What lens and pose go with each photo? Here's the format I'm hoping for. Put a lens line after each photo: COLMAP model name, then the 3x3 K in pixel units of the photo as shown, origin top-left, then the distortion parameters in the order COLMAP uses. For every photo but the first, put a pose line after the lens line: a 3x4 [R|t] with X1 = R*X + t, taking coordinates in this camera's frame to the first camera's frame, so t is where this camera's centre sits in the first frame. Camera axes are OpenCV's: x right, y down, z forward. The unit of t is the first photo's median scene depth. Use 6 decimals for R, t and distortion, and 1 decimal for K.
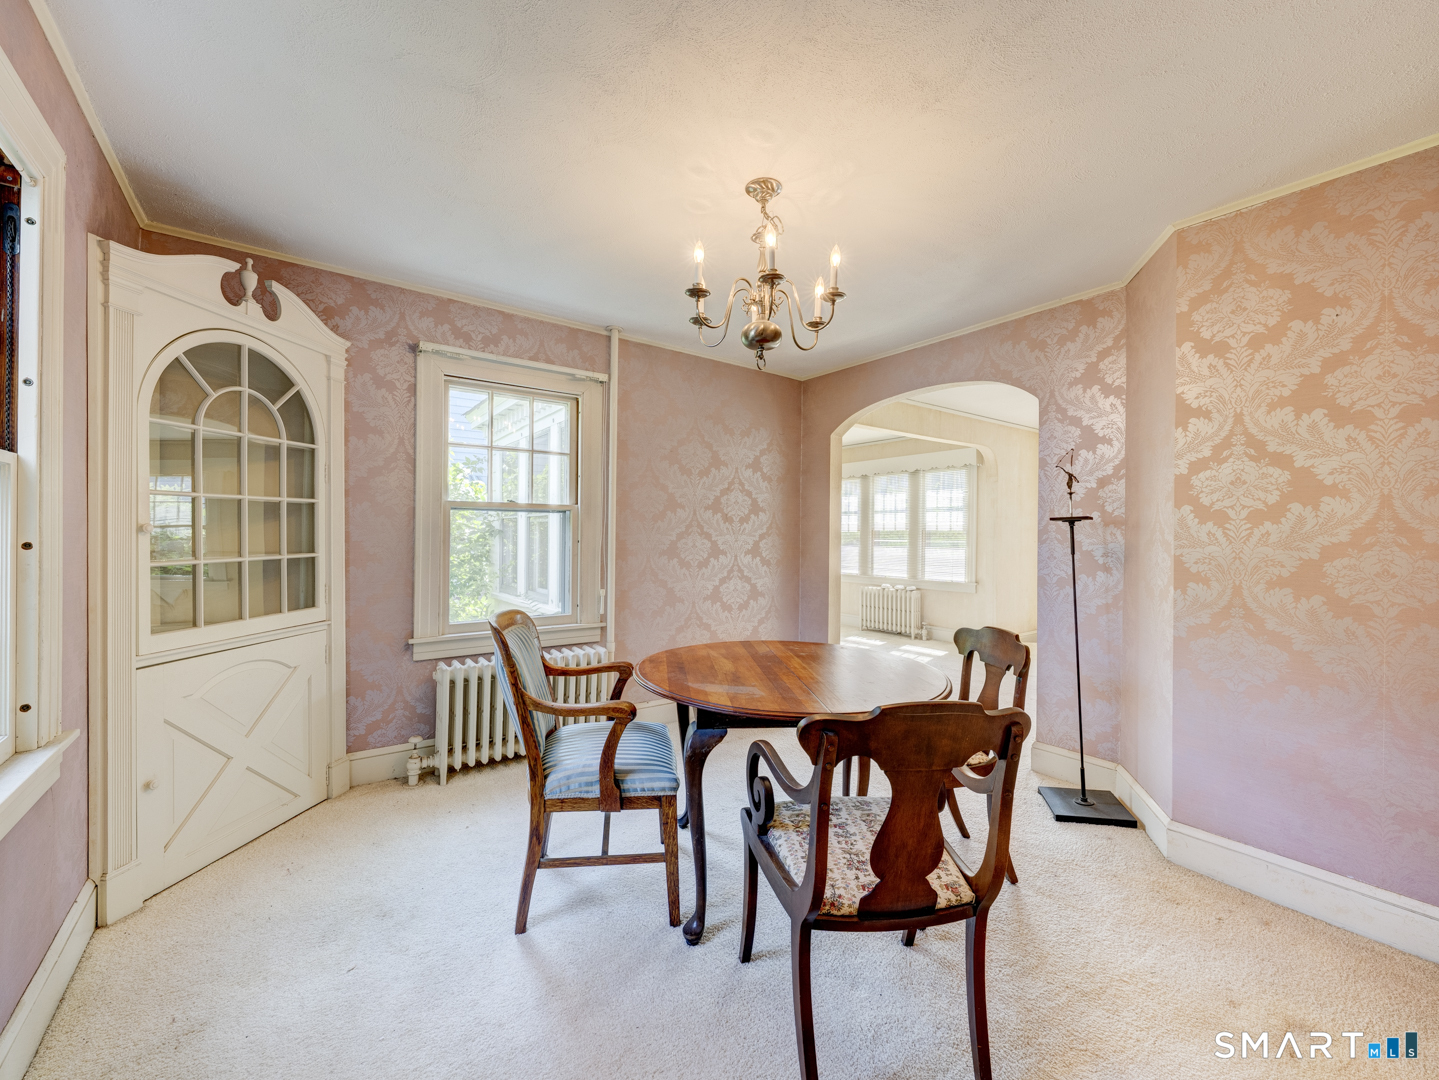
lens RADIAL K [[585.6, 0, 729.5], [0, 585.6, 528.6], [0, 0, 1]] dist [-0.013911, 0.001507]
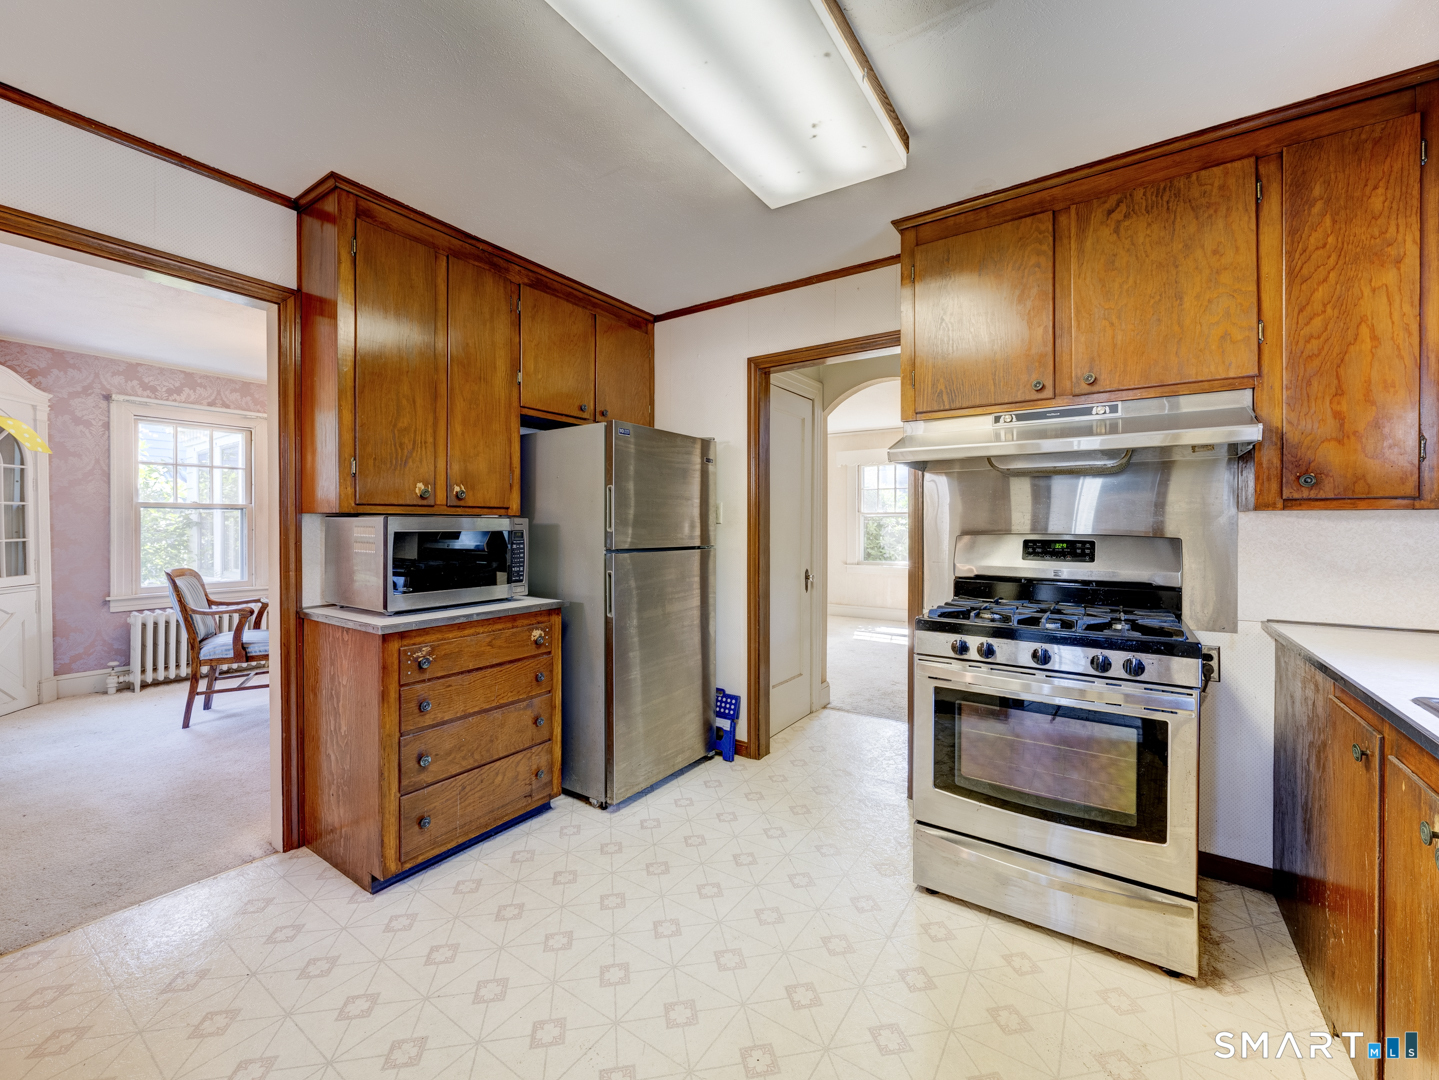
lens RADIAL K [[585.6, 0, 724.4], [0, 585.6, 522.7], [0, 0, 1]] dist [-0.013911, 0.001507]
pose [[0.945257, -0.009825, 0.326179, 0.447678], [0.007325, 0.999934, 0.008892, 0.001228], [-0.326245, -0.006016, 0.945266, -0.878301]]
